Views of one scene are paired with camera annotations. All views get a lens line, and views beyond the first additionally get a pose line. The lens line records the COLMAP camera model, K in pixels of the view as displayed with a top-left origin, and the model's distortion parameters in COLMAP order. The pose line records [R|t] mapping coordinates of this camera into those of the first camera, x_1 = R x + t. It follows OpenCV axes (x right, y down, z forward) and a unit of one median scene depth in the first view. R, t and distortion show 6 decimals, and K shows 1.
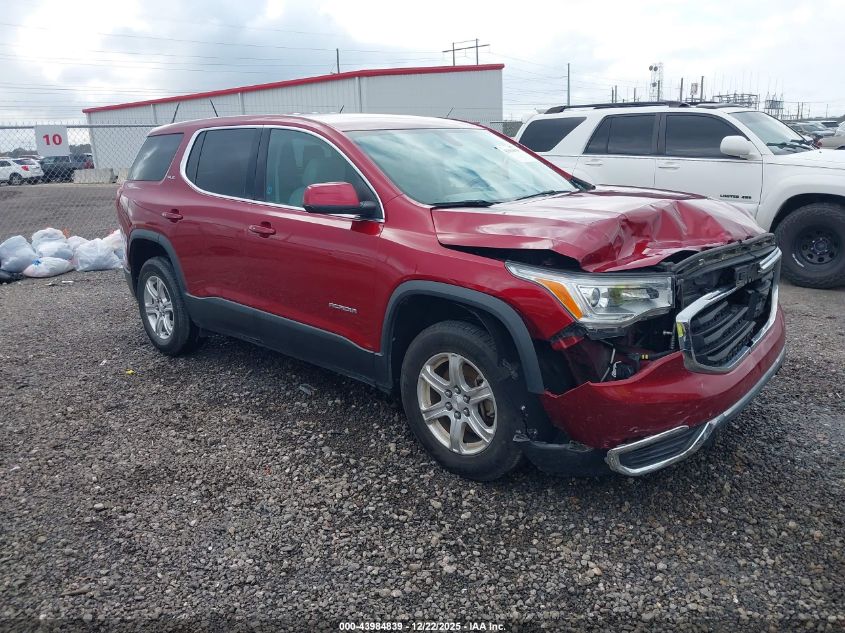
lens RADIAL K [[681.4, 0, 422.5], [0, 681.4, 316.5], [0, 0, 1]] dist [0.001878, -0.008851]
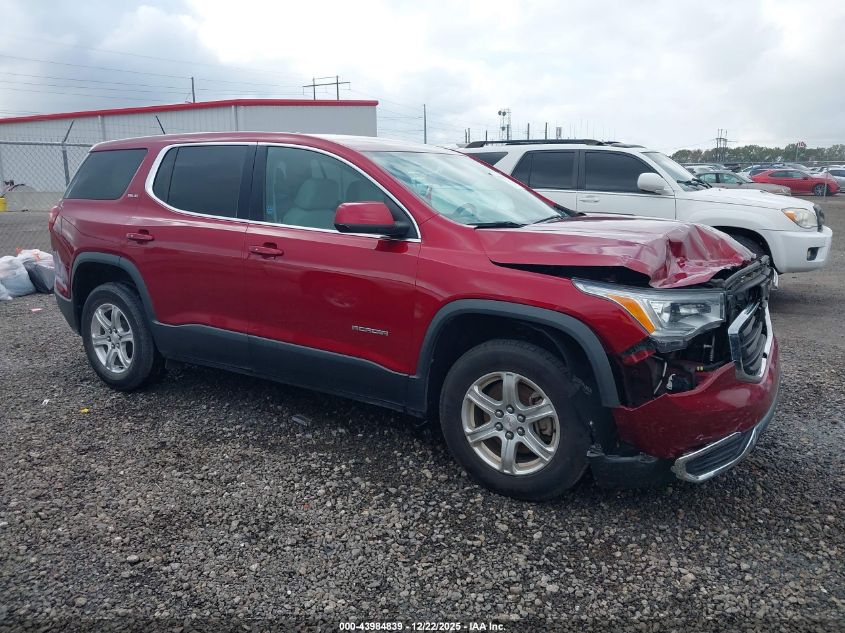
lens RADIAL K [[684.0, 0, 422.5], [0, 684.0, 316.5], [0, 0, 1]] dist [-0.008797, 0.004886]
pose [[0.977627, -0.012270, 0.209987, -0.284755], [0.022877, 0.998578, -0.048157, 0.017783], [-0.209098, 0.051884, 0.976517, 0.046438]]
